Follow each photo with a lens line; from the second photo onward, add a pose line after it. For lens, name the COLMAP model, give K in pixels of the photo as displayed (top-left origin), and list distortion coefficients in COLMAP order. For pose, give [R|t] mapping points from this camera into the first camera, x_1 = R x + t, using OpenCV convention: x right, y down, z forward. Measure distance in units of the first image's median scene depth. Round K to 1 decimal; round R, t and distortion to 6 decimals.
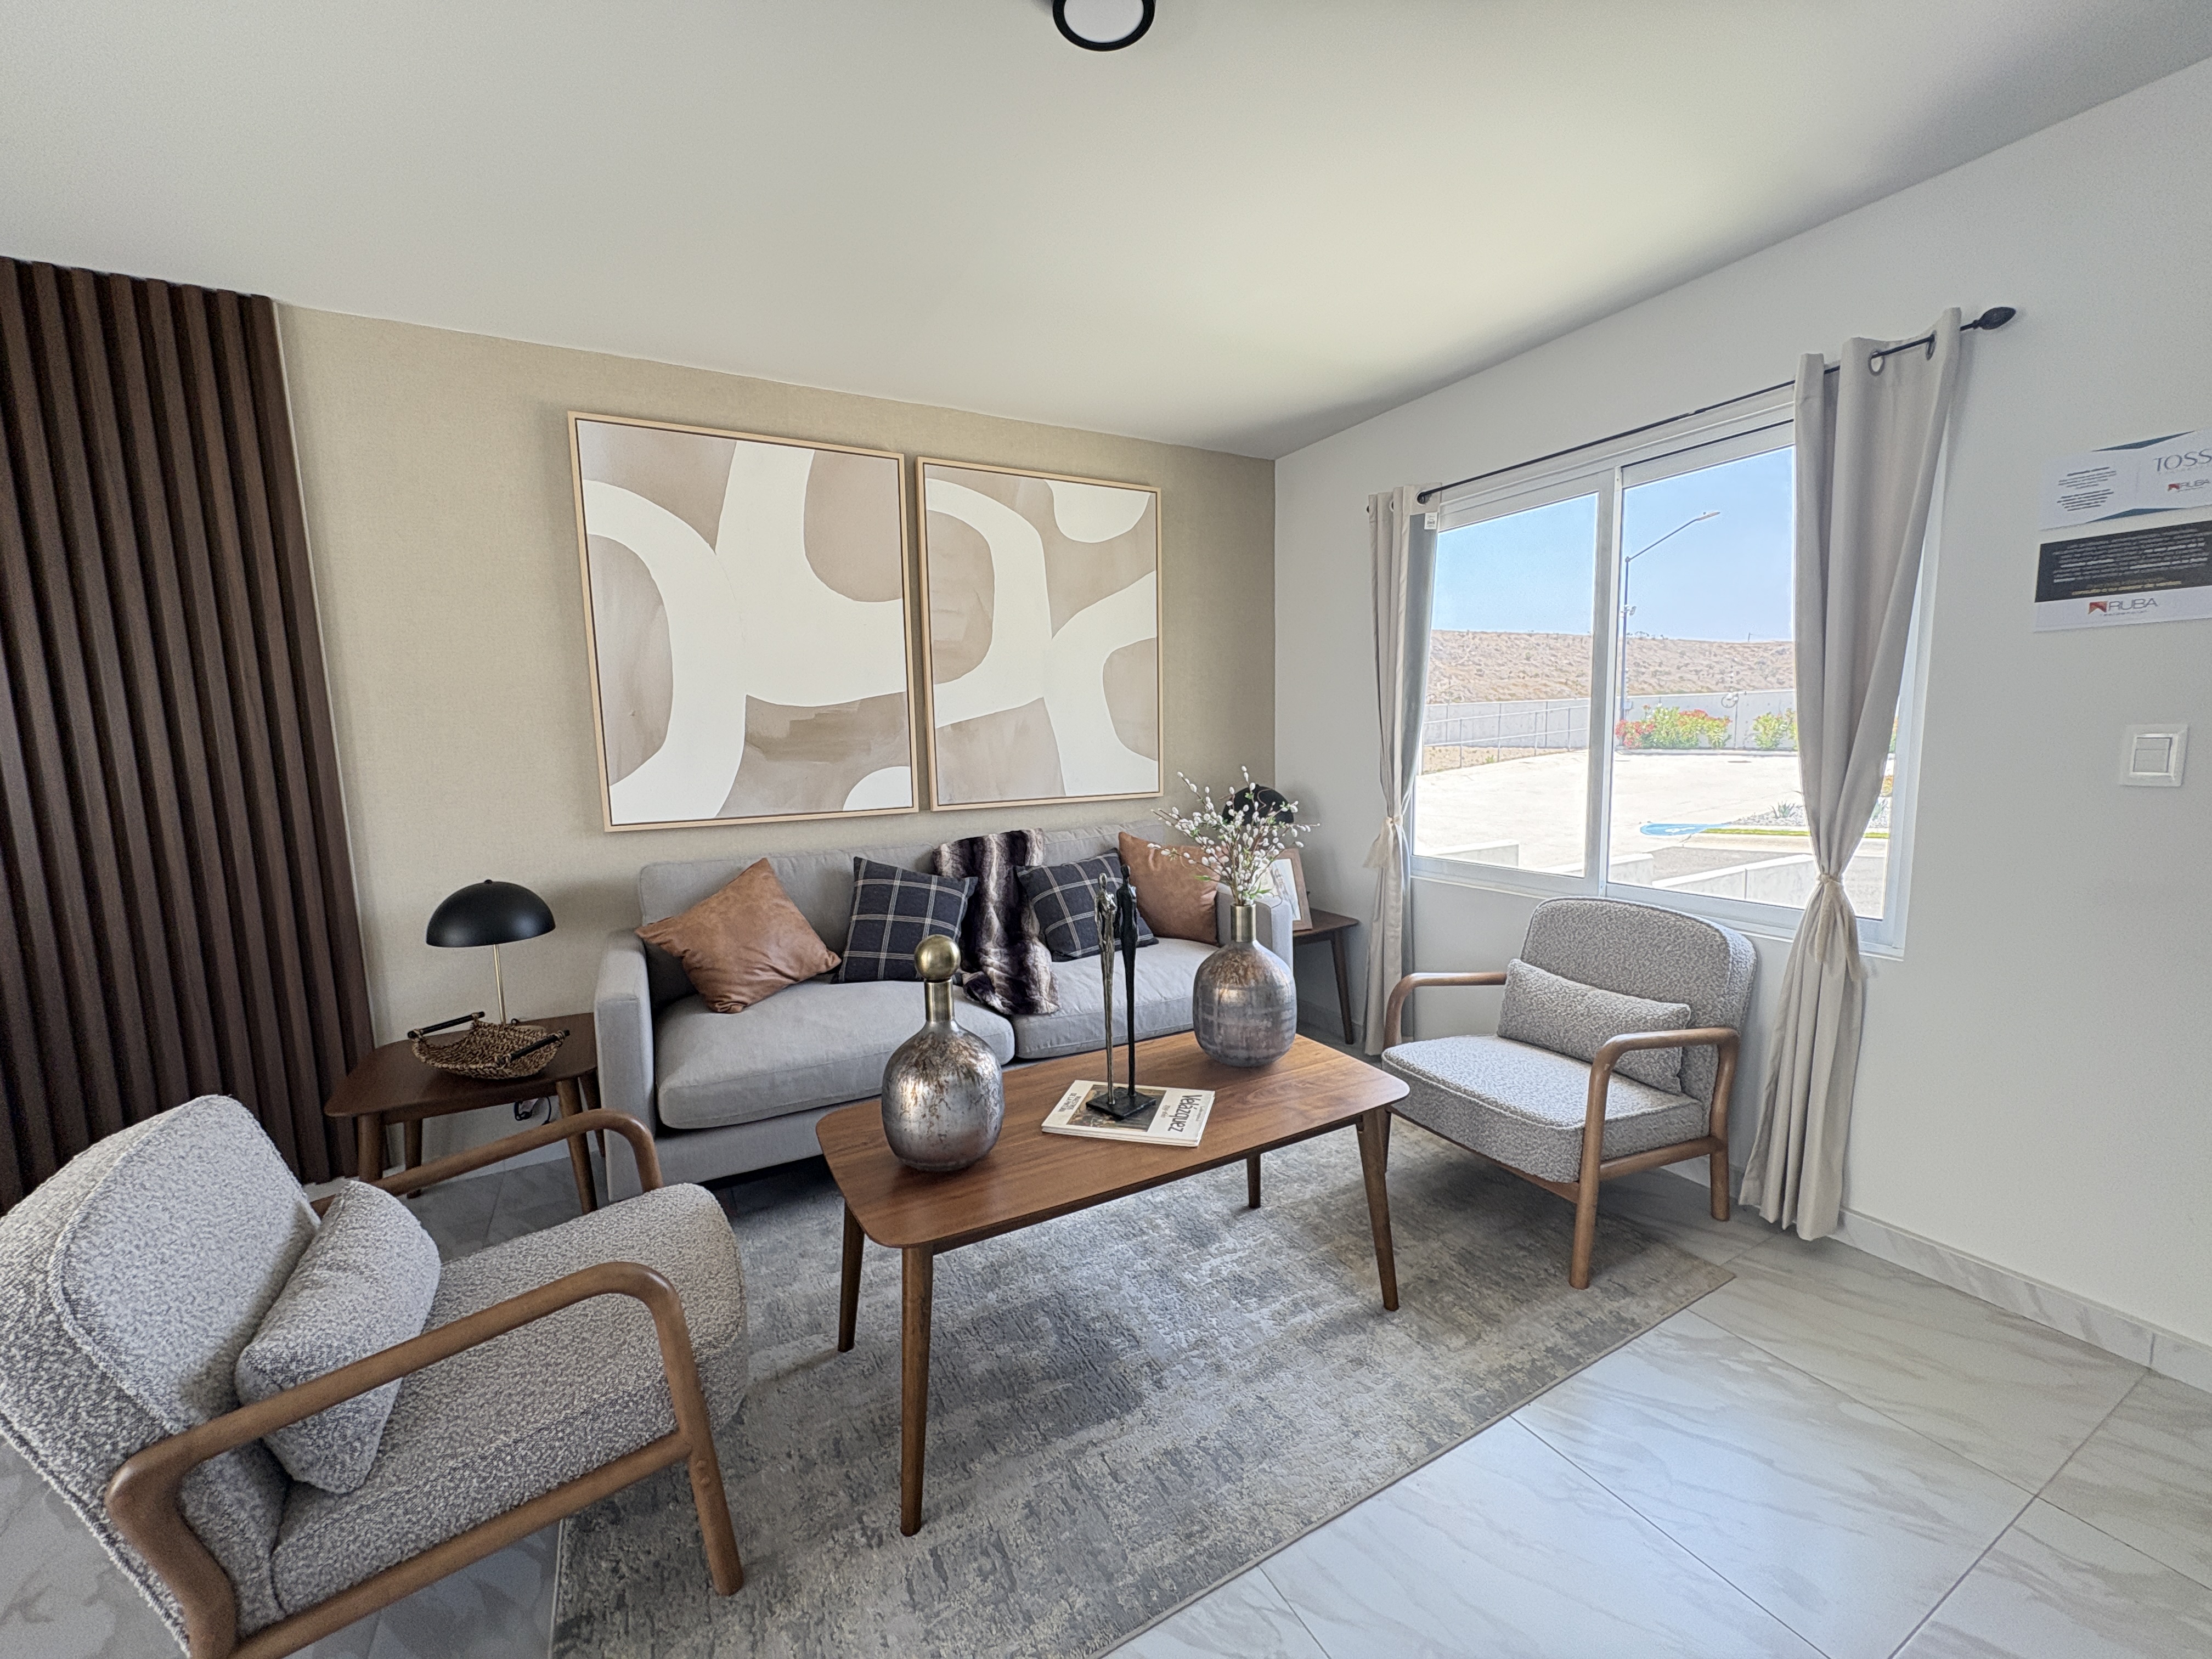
lens RADIAL K [[884.2, 0, 1106.0], [0, 884.2, 829.5], [0, 0, 1]] dist [0.001365, 0.000409]
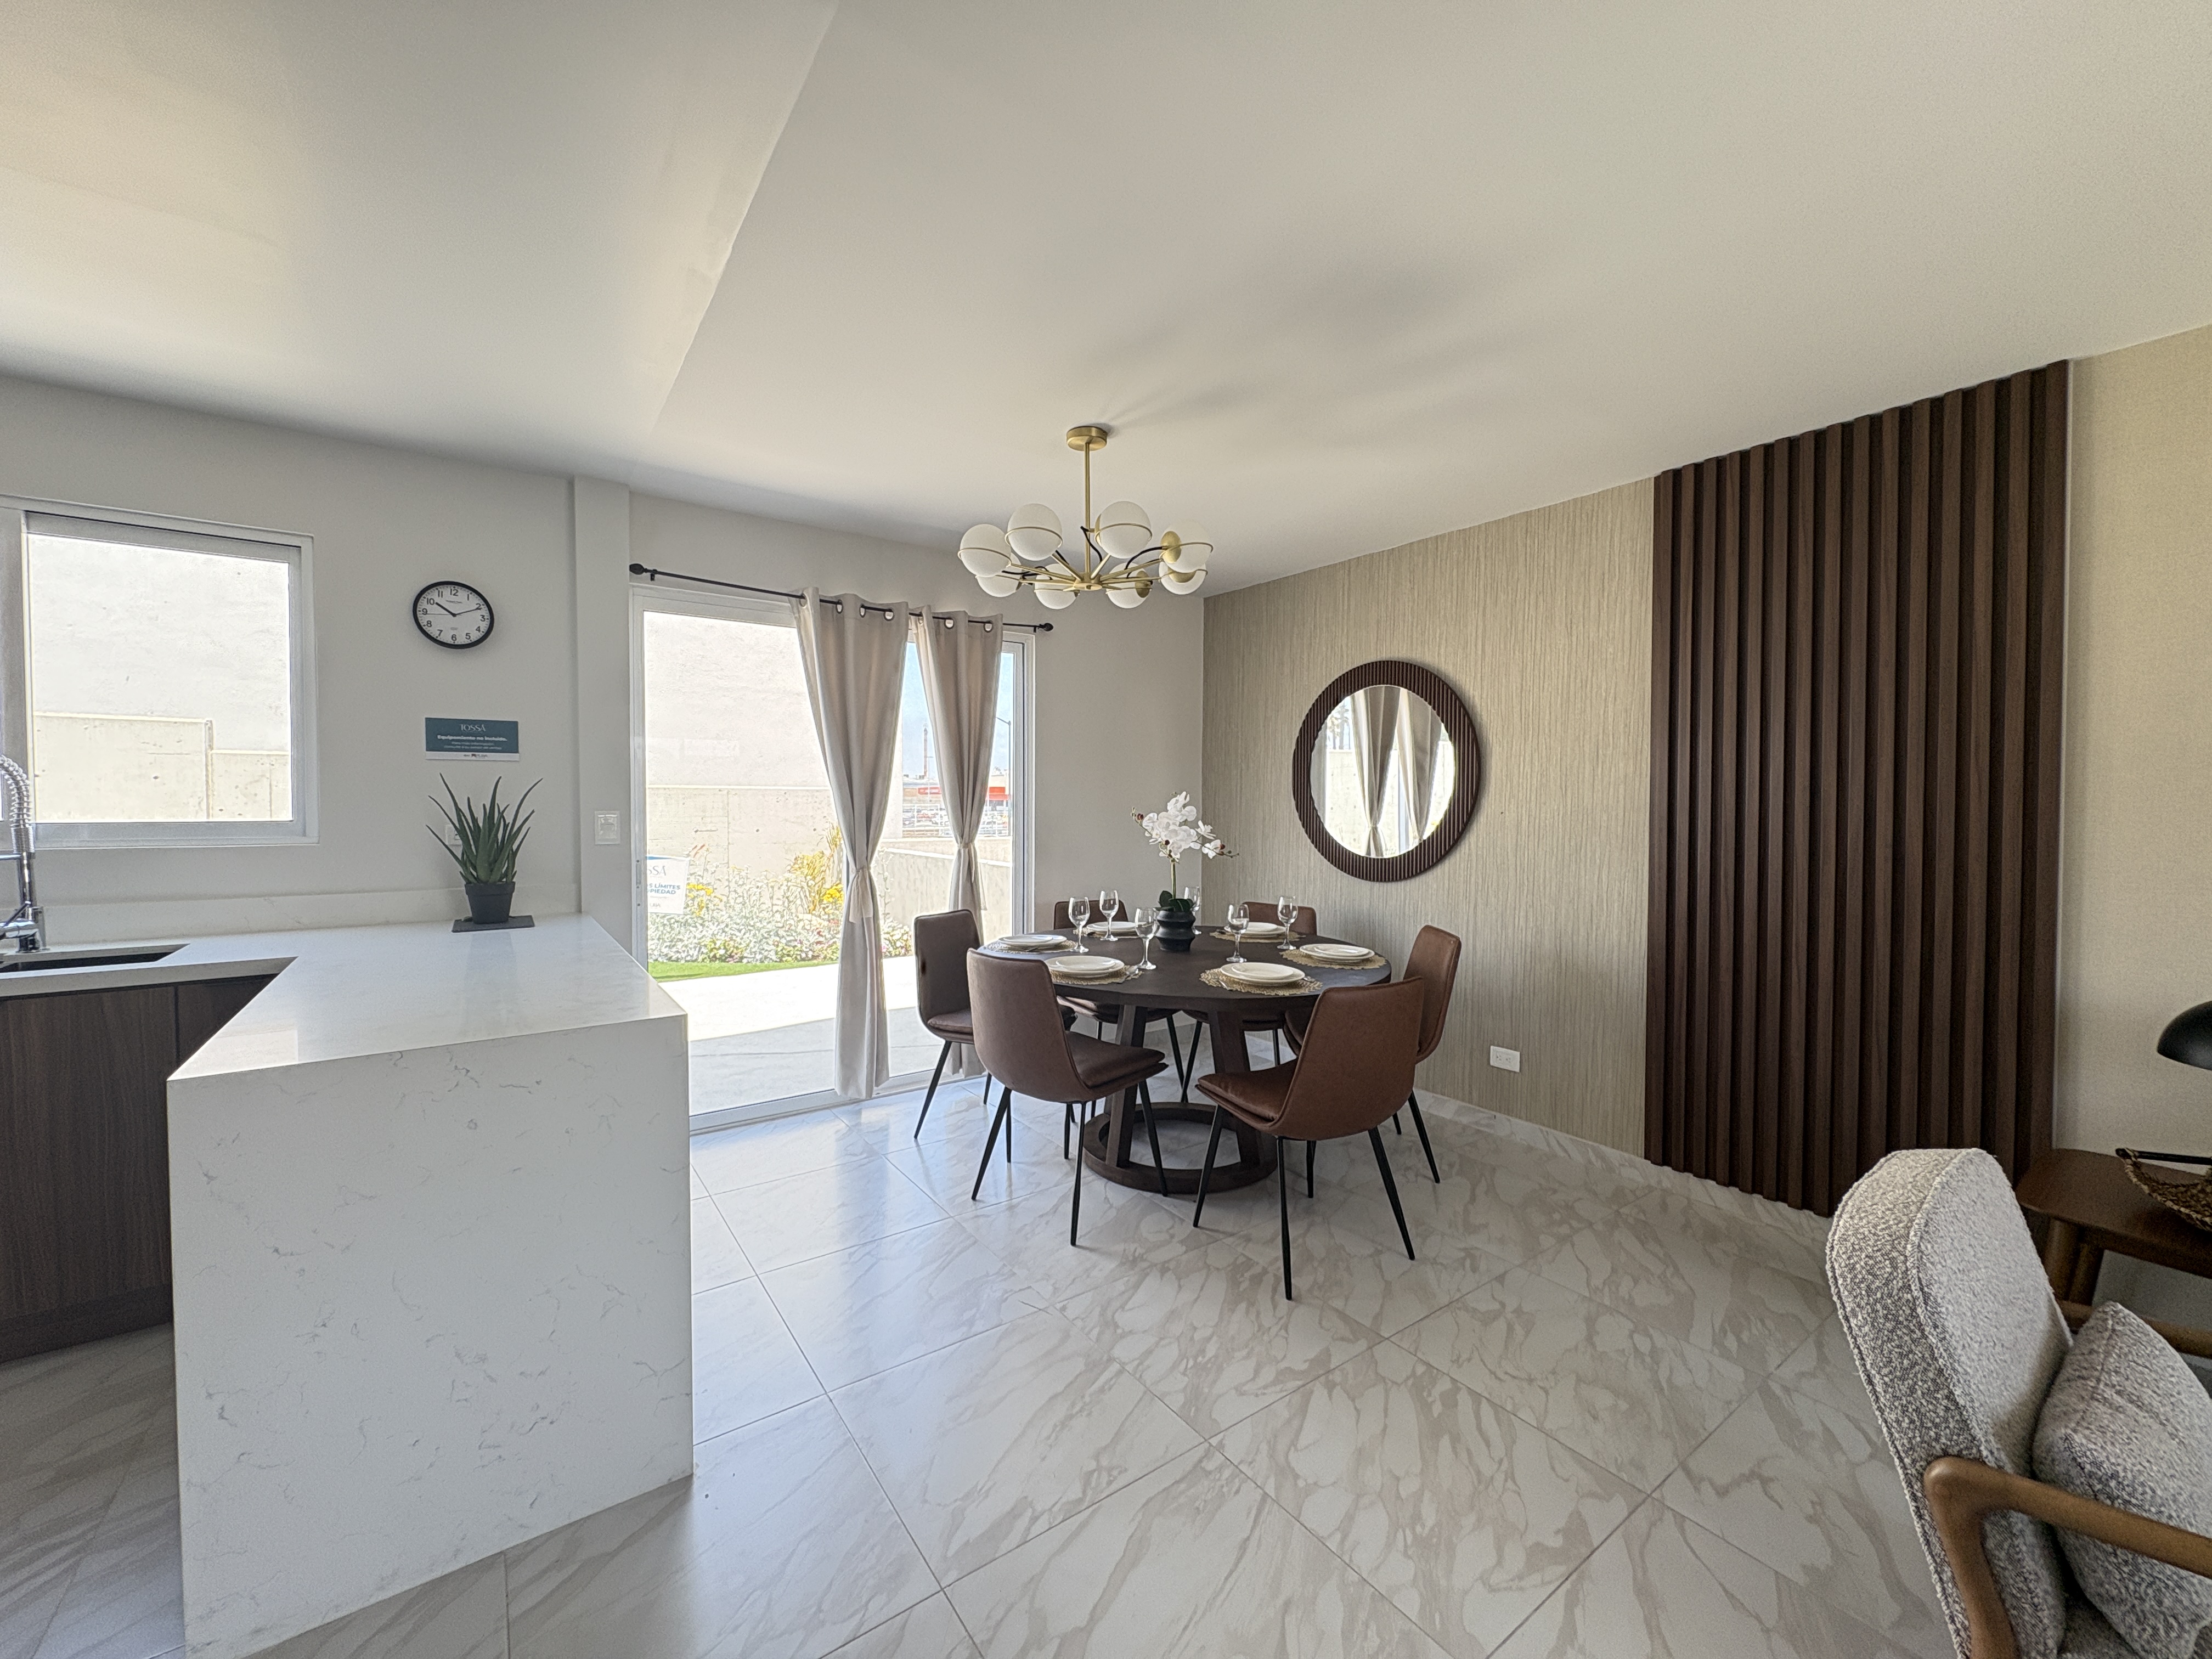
lens RADIAL K [[884.2, 0, 1106.0], [0, 884.2, 829.5], [0, 0, 1]] dist [0.001365, 0.000409]
pose [[0.129216, 0.059795, -0.989812, -0.162389], [-0.121703, 0.991590, 0.044014, 0.005505], [0.984120, 0.114776, 0.135407, -0.256043]]
